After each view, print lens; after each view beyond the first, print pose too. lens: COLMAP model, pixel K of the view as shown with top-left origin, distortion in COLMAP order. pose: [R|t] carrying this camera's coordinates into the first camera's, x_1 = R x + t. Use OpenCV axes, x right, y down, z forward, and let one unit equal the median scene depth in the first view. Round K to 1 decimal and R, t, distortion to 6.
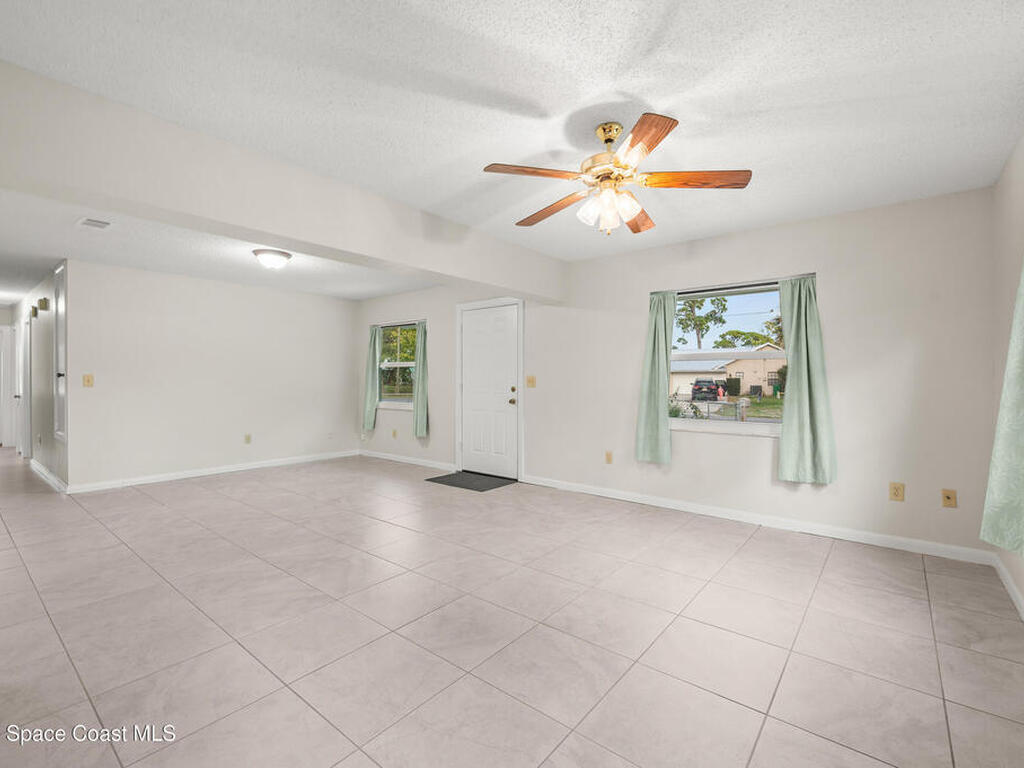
lens RADIAL K [[465.9, 0, 517.5], [0, 465.9, 382.7], [0, 0, 1]] dist [0.001093, 0.000332]
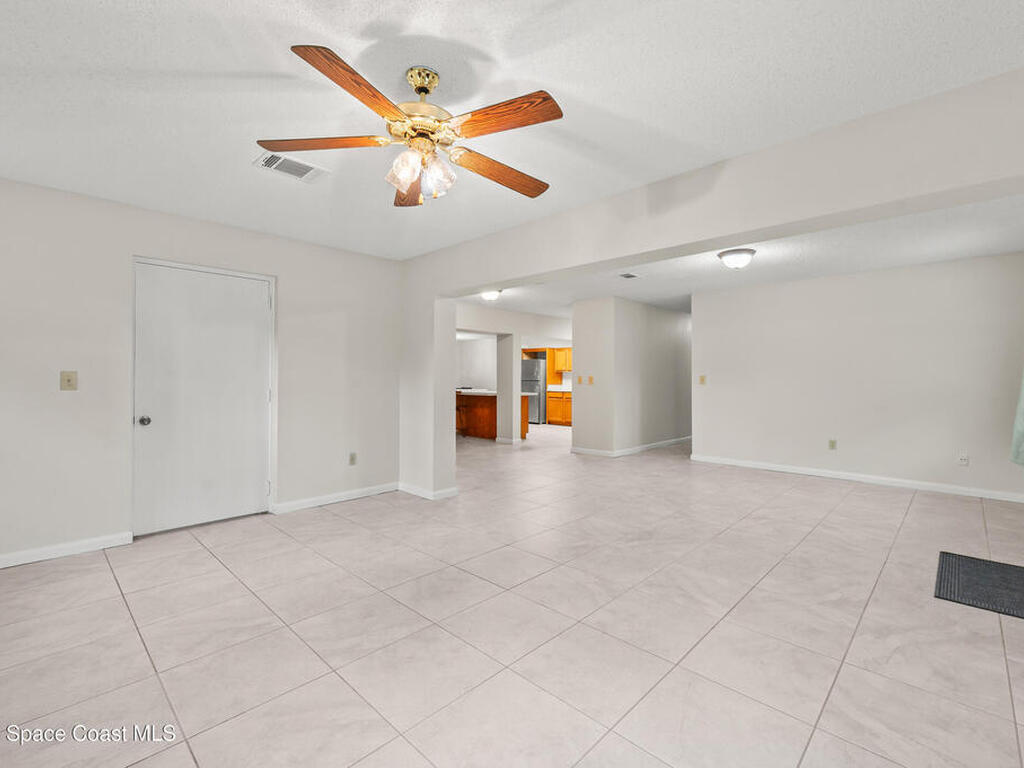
lens RADIAL K [[465.9, 0, 517.5], [0, 465.9, 382.7], [0, 0, 1]] dist [0.001093, 0.000332]
pose [[-0.082179, 0.008541, -0.996581, 0.552502], [-0.009917, 0.999907, 0.009387, -0.002492], [0.996568, 0.010654, -0.082086, 0.682370]]
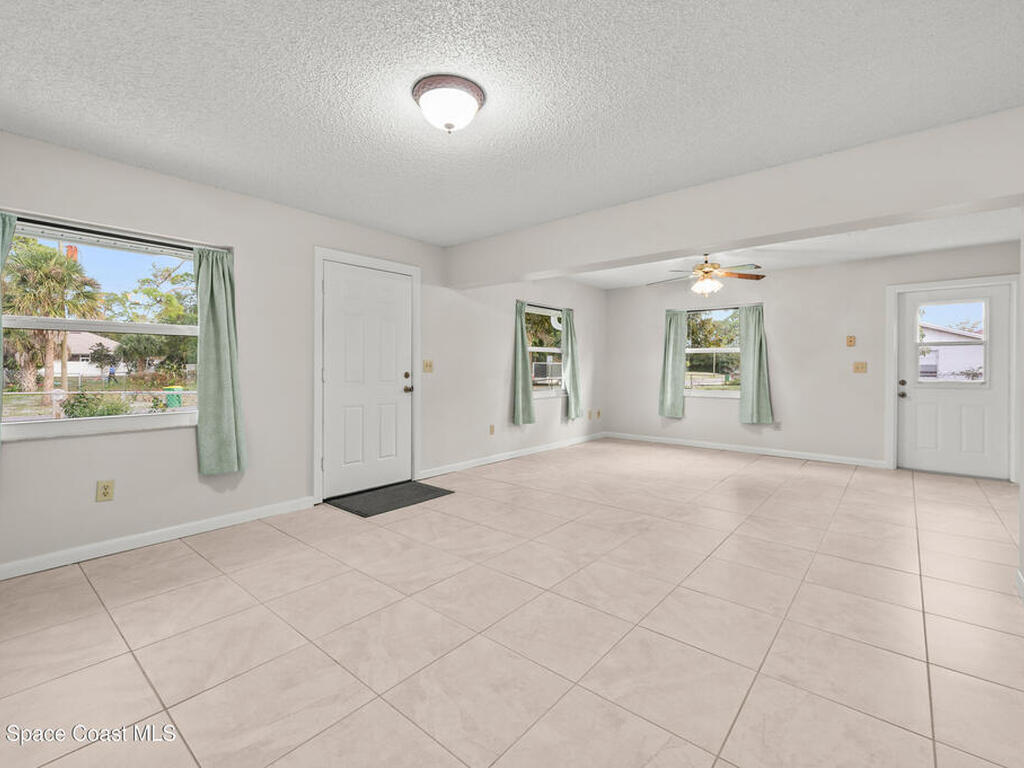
lens RADIAL K [[467.5, 0, 518.2], [0, 467.5, 364.9], [0, 0, 1]] dist [0.003739, 0.000331]
pose [[0.011546, 0.003613, 0.999927, -1.113742], [0.005194, 0.999980, -0.003673, -0.000069], [-0.999920, 0.005236, 0.011527, 1.023029]]
